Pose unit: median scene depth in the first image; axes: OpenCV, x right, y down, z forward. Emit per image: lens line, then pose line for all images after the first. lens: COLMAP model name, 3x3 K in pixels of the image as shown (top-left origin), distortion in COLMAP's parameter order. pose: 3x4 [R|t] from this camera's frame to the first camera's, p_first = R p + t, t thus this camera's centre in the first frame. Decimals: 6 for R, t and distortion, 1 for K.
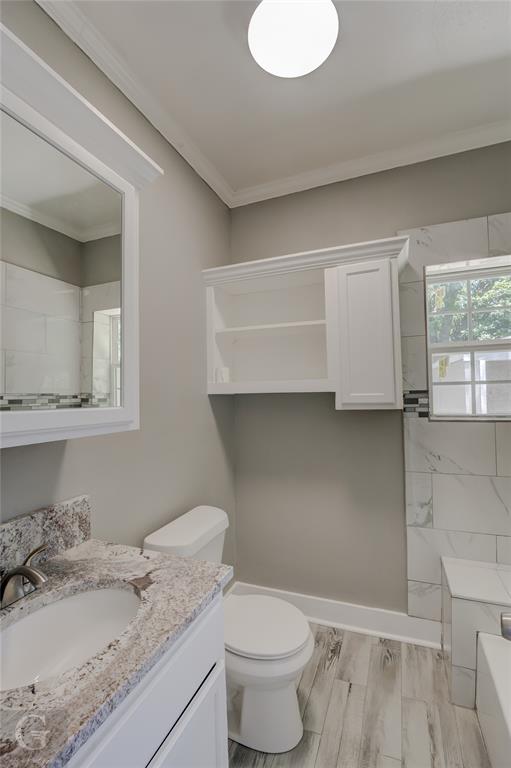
lens RADIAL K [[340.3, 0, 263.1], [0, 340.3, 384.5], [0, 0, 1]] dist [-0.025968, -0.000974]
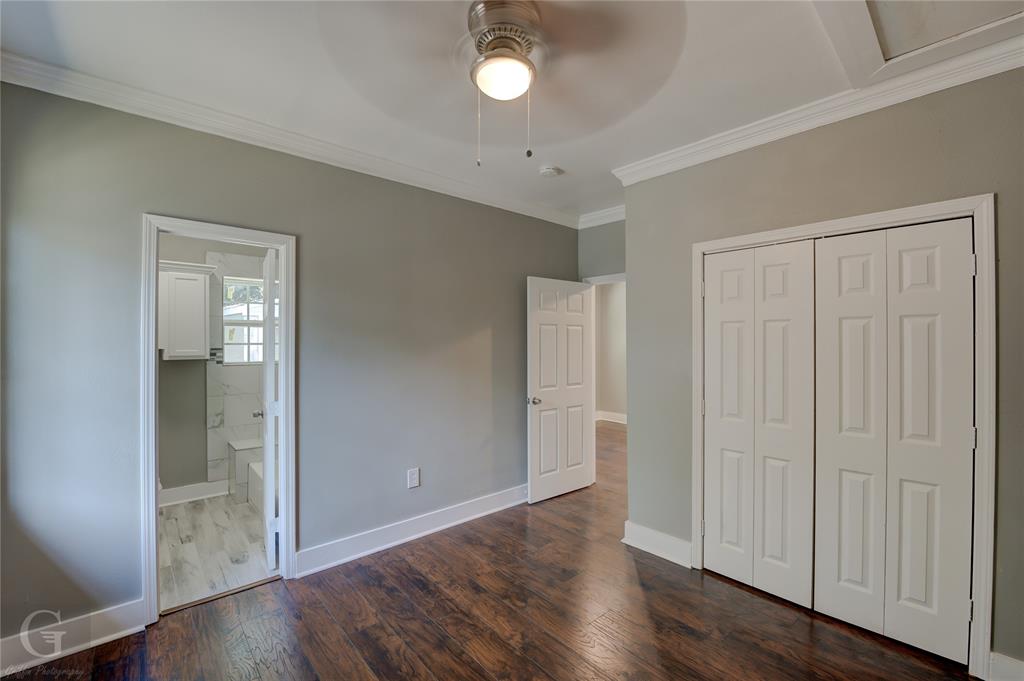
lens RADIAL K [[453.8, 0, 521.3], [0, 453.8, 340.8], [0, 0, 1]] dist [-0.025968, -0.000974]
pose [[0.458198, 0.017478, 0.888678, -0.849216], [-0.030690, 0.999522, -0.003835, -0.058413], [-0.888320, -0.025516, 0.458515, -1.405054]]
